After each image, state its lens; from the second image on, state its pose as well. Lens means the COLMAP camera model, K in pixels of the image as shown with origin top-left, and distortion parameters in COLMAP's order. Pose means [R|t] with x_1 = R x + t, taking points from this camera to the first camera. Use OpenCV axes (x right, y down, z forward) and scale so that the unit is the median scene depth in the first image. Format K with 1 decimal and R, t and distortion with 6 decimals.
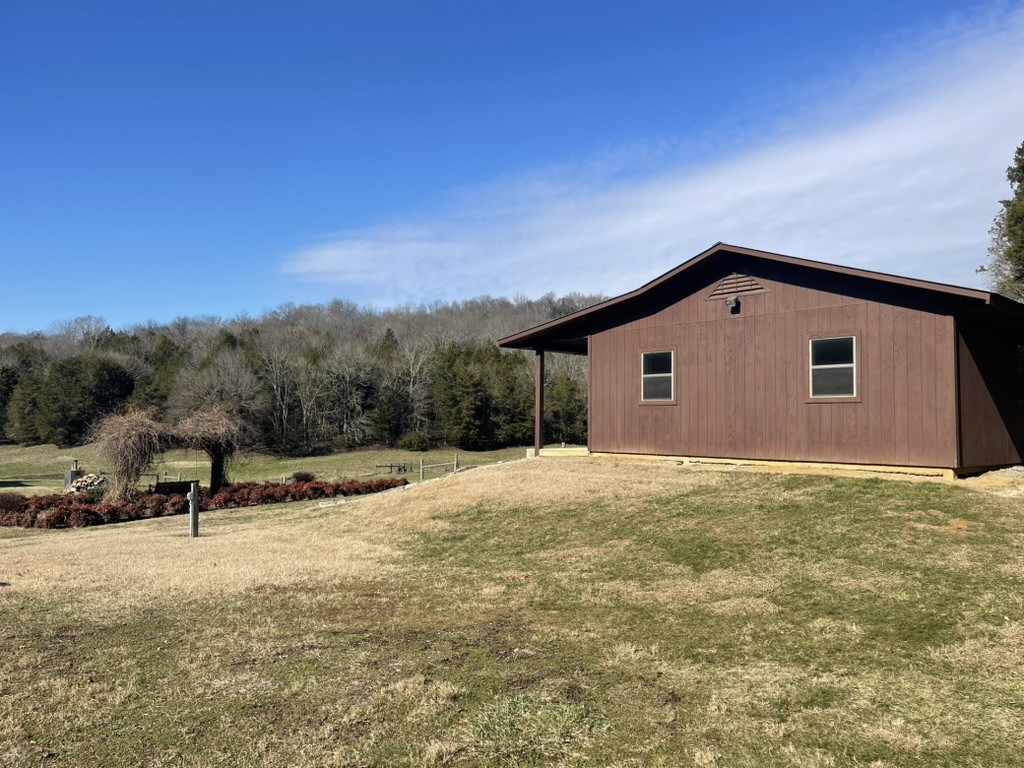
lens RADIAL K [[759.0, 0, 511.1], [0, 759.0, 384.7], [0, 0, 1]] dist [0.041440, -0.008893]
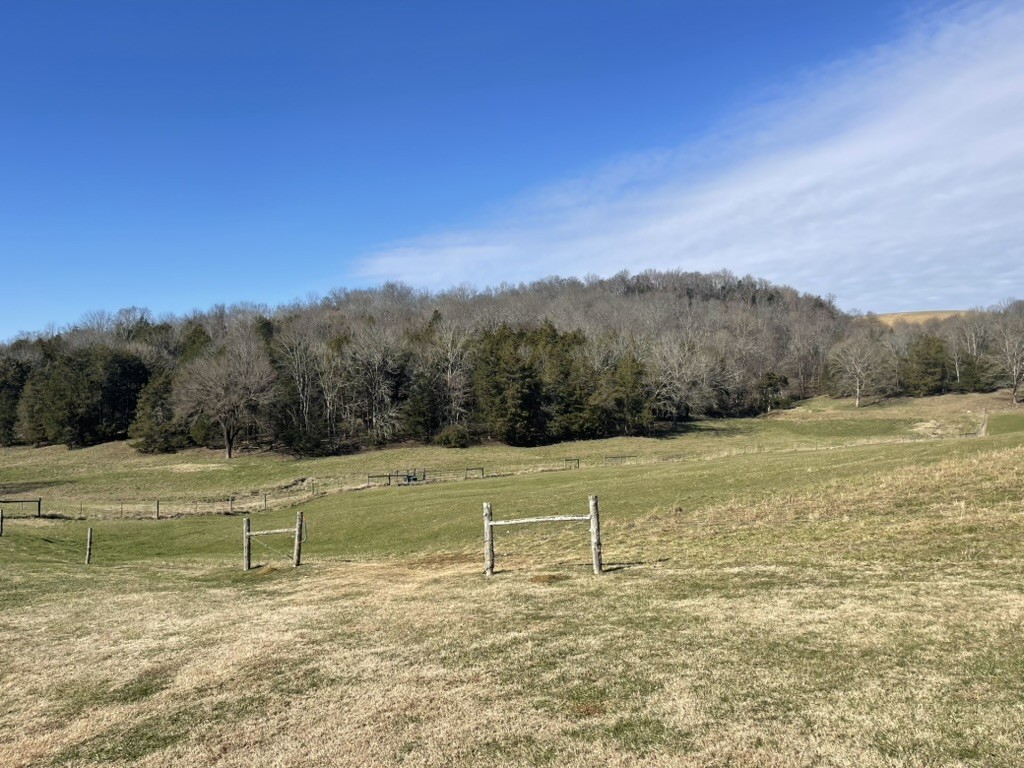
lens RADIAL K [[759.0, 0, 510.8], [0, 759.0, 384.9], [0, 0, 1]] dist [0.041440, -0.008893]
pose [[0.994030, -0.020050, -0.107249, 0.031825], [0.022088, 0.999597, 0.017854, 0.001687], [0.106848, -0.020116, 0.994072, 0.144003]]
